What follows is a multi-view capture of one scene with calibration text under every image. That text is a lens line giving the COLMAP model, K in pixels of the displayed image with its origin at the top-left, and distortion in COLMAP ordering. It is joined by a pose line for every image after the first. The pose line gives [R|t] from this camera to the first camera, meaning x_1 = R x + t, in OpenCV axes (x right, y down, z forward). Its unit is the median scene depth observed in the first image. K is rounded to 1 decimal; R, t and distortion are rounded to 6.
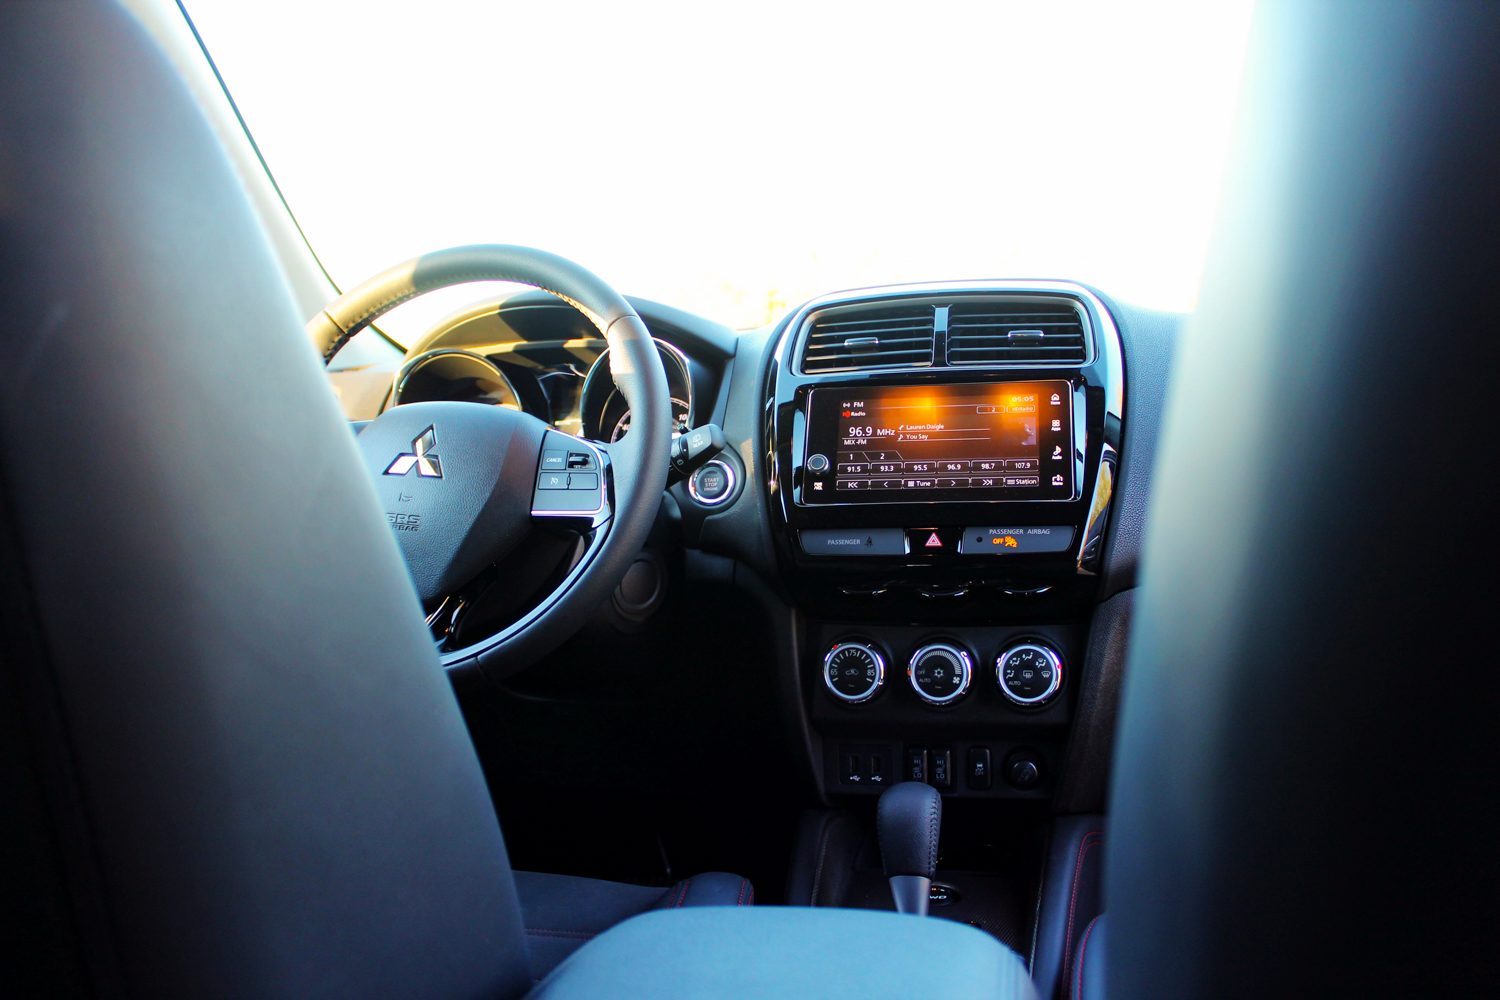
lens RADIAL K [[1254.4, 0, 750.0], [0, 1254.4, 500.0], [0, 0, 1]] dist [-0.158985, 0.136227]
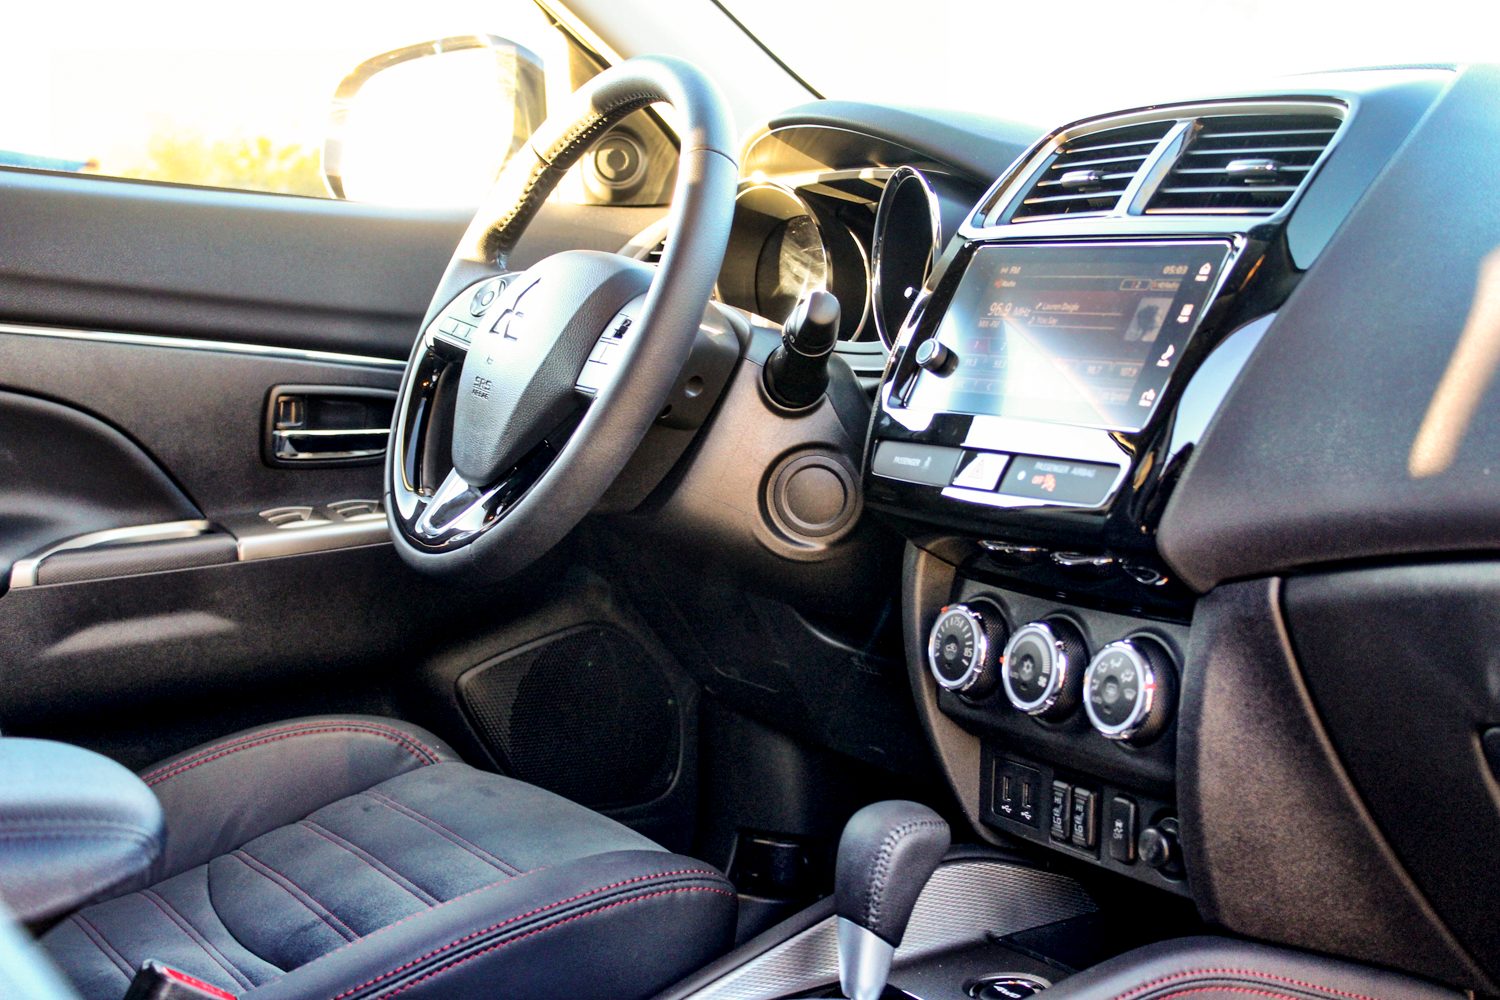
lens RADIAL K [[2137.5, 0, 750.0], [0, 2137.5, 500.0], [0, 0, 1]] dist [-0.019617, -0.013188]
pose [[0.693565, 0.109244, -0.712062, 0.863829], [-0.069203, 0.993967, 0.085089, -0.041445], [0.717062, -0.009738, 0.696941, 0.072657]]
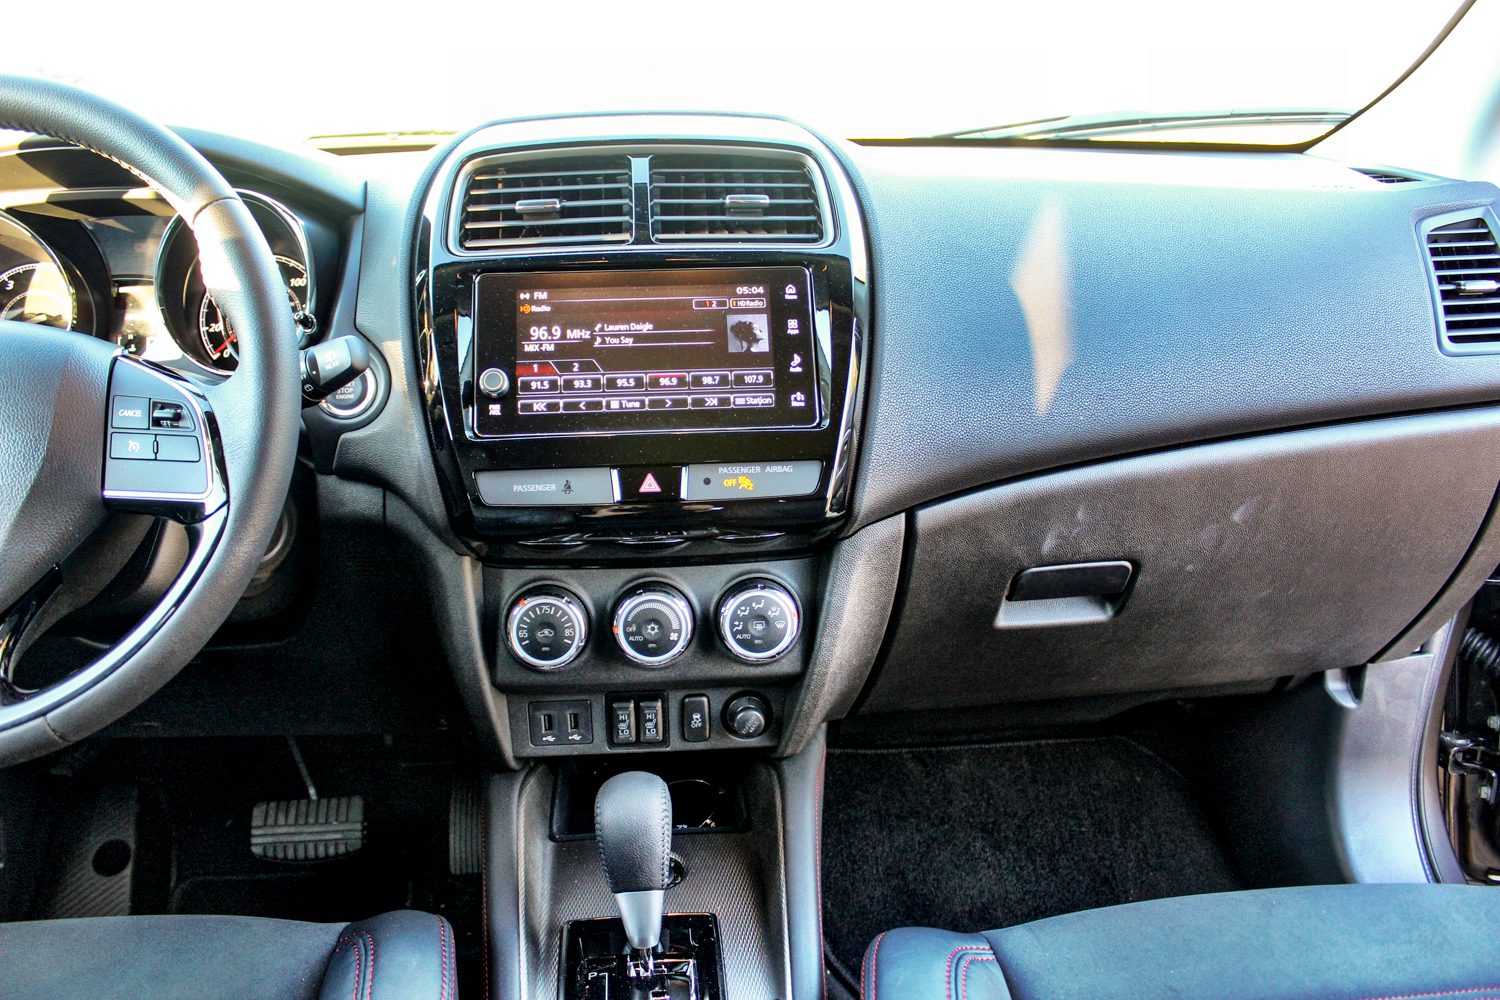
lens RADIAL K [[1254.4, 0, 750.0], [0, 1254.4, 500.0], [0, 0, 1]] dist [-0.158985, 0.136227]
pose [[0.948461, -0.068156, 0.309477, -0.037576], [-0.003719, 0.974136, 0.225930, -0.130642], [-0.316871, -0.215437, 0.923677, 0.230879]]
